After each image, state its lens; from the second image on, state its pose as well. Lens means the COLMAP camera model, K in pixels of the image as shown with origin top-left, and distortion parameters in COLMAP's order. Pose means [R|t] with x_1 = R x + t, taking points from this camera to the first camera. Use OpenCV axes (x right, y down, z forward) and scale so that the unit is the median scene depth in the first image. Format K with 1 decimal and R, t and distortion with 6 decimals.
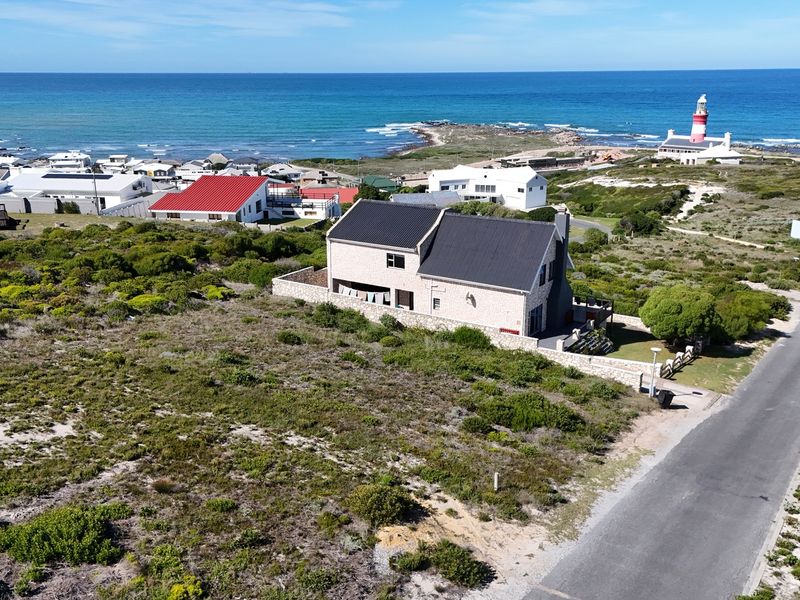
lens RADIAL K [[778.0, 0, 400.0], [0, 778.0, 300.0], [0, 0, 1]] dist [0.139296, -0.262174]
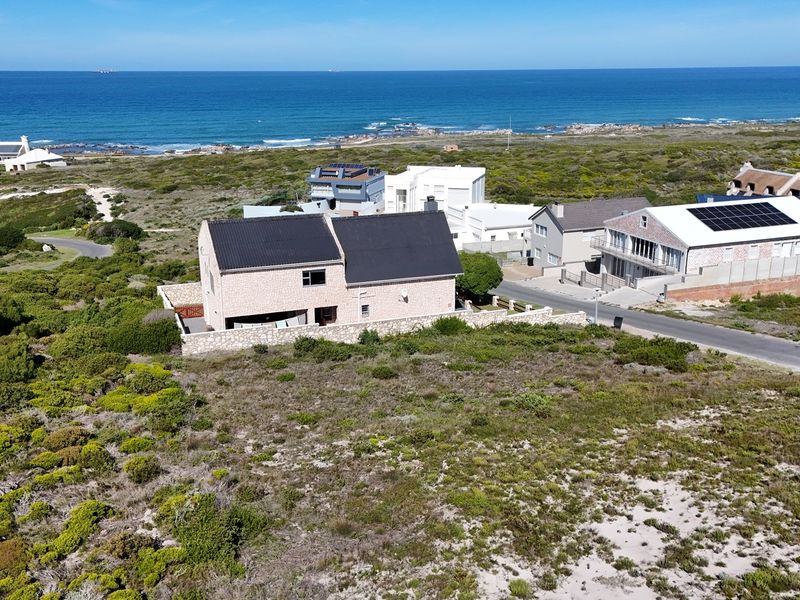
lens RADIAL K [[778.0, 0, 400.0], [0, 778.0, 300.0], [0, 0, 1]] dist [0.139296, -0.262174]
pose [[0.594552, -0.226747, 0.771423, -0.410126], [0.228698, 0.967476, 0.108111, -0.062872], [-0.770847, 0.112146, 0.627071, 0.222154]]
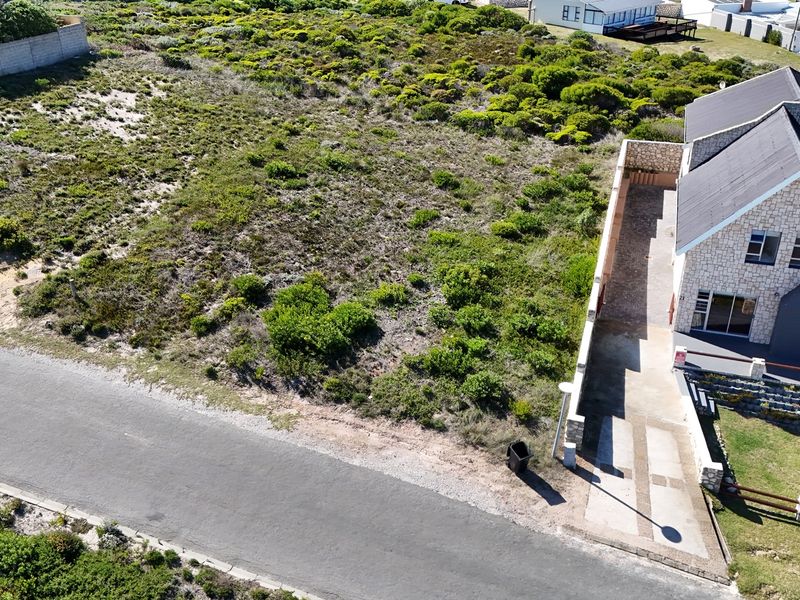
lens RADIAL K [[778.0, 0, 400.0], [0, 778.0, 300.0], [0, 0, 1]] dist [0.139296, -0.262174]
pose [[0.261881, 0.450179, -0.853673, 0.365994], [-0.265139, 0.884068, 0.384872, -0.087770], [0.927966, 0.125551, 0.350880, 0.332752]]
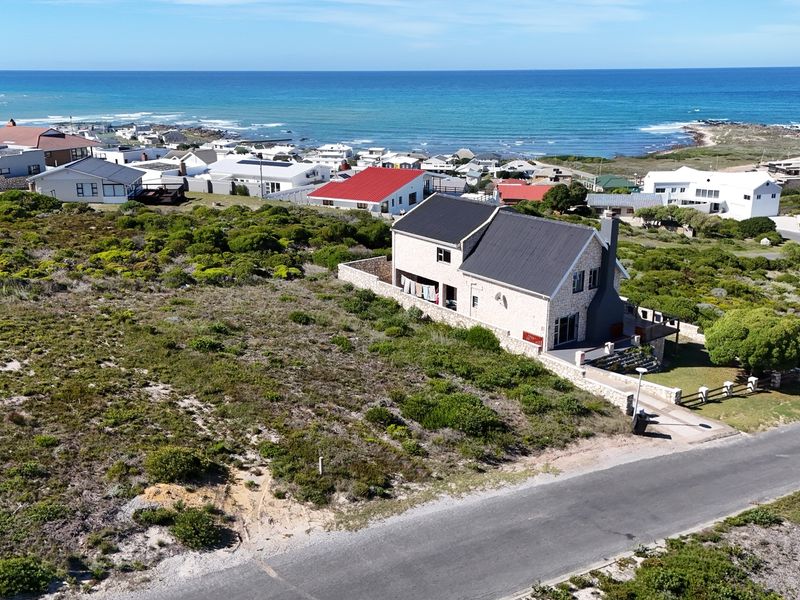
lens RADIAL K [[778.0, 0, 400.0], [0, 778.0, 300.0], [0, 0, 1]] dist [0.139296, -0.262174]
pose [[0.941351, 0.096471, -0.323343, 0.170368], [-0.095243, 0.995260, 0.019659, -0.004685], [0.323707, 0.012290, 0.946078, 0.019248]]
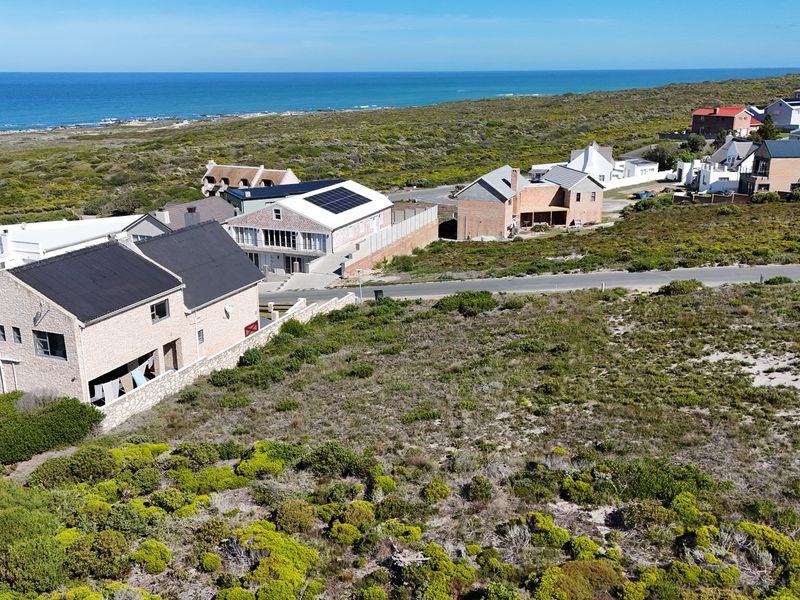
lens RADIAL K [[778.0, 0, 400.0], [0, 778.0, 300.0], [0, 0, 1]] dist [0.139296, -0.262174]
pose [[-0.193661, -0.271819, 0.942661, -0.501912], [0.282439, 0.904726, 0.318905, -0.153820], [-0.939534, 0.328003, -0.098438, 0.530349]]
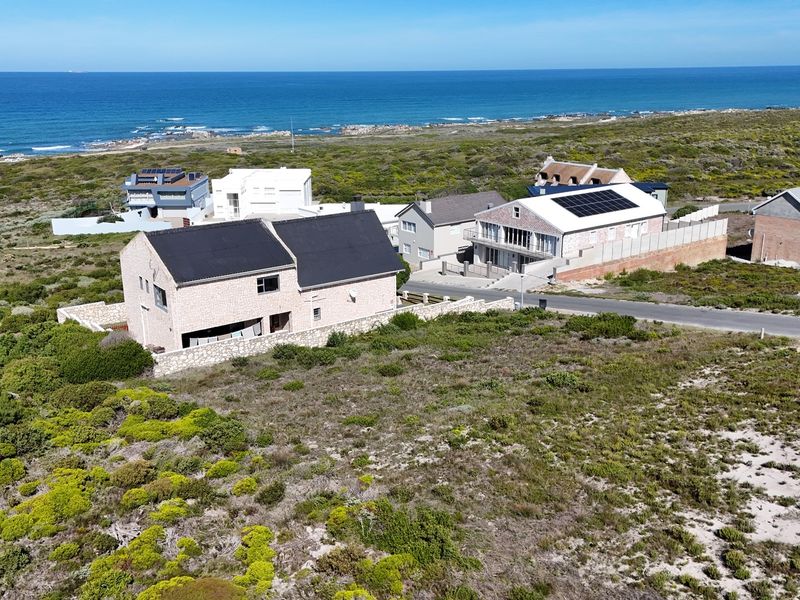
lens RADIAL K [[778.0, 0, 400.0], [0, 778.0, 300.0], [0, 0, 1]] dist [0.139296, -0.262174]
pose [[0.337509, -0.264740, 0.903327, -0.475924], [0.270229, 0.946494, 0.176426, -0.093394], [-0.901701, 0.184560, 0.390991, 0.327474]]
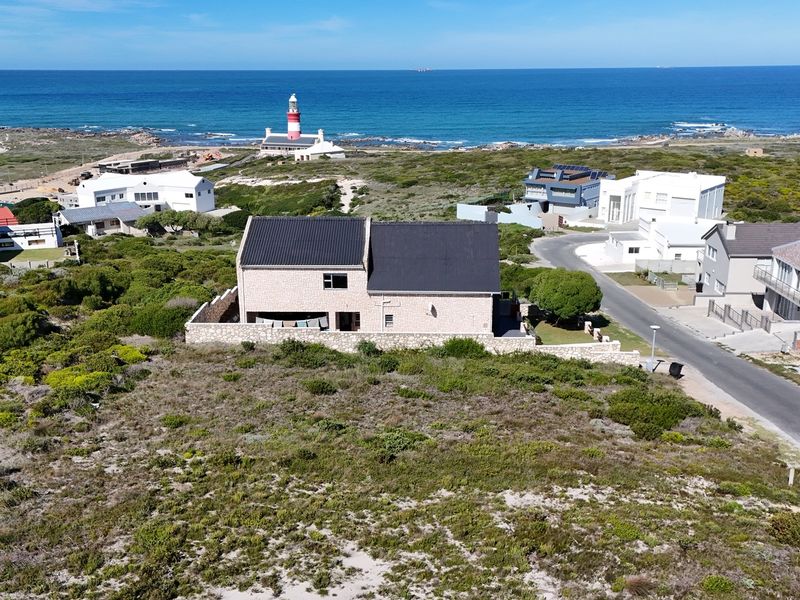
lens RADIAL K [[778.0, 0, 400.0], [0, 778.0, 300.0], [0, 0, 1]] dist [0.139296, -0.262174]
pose [[0.852314, -0.148591, 0.501479, -0.247703], [0.148235, 0.988108, 0.040841, -0.033960], [-0.501584, 0.039528, 0.864205, 0.117809]]
